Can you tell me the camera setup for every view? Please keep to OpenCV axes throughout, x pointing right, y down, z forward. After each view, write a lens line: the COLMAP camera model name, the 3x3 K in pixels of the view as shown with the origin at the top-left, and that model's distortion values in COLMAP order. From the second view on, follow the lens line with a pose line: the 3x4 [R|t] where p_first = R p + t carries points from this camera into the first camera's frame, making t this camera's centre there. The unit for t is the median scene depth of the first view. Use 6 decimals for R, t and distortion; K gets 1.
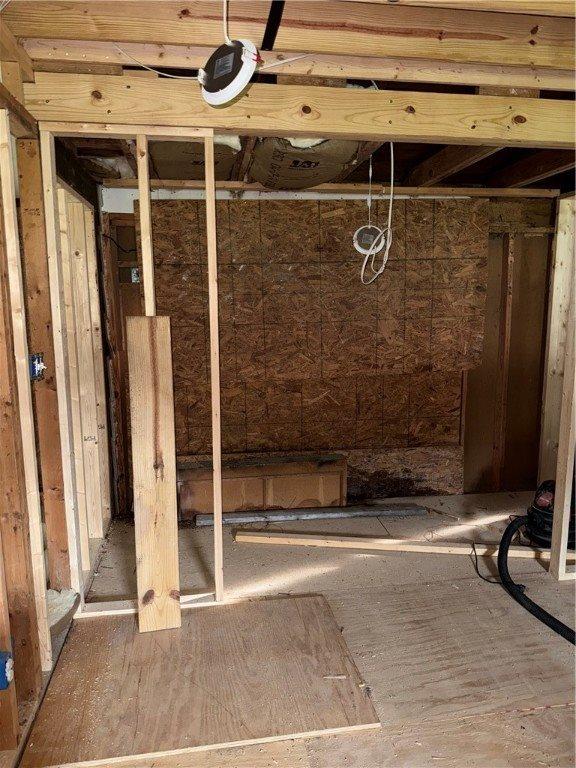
lens RADIAL K [[540.1, 0, 284.8], [0, 540.1, 385.3], [0, 0, 1]] dist [0.047258, -0.058965]
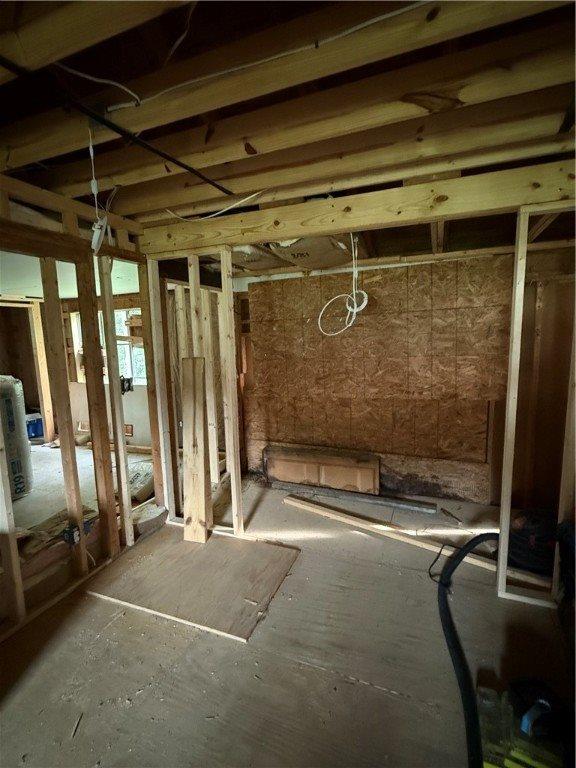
lens RADIAL K [[371.9, 0, 288.5], [0, 371.9, 382.7], [0, 0, 1]] dist [-0.000963, 0.000545]
pose [[0.861586, 0.049745, -0.505168, 0.381667], [-0.061611, 0.998077, -0.006797, -0.035248], [0.503859, 0.036980, 0.862994, 0.087149]]
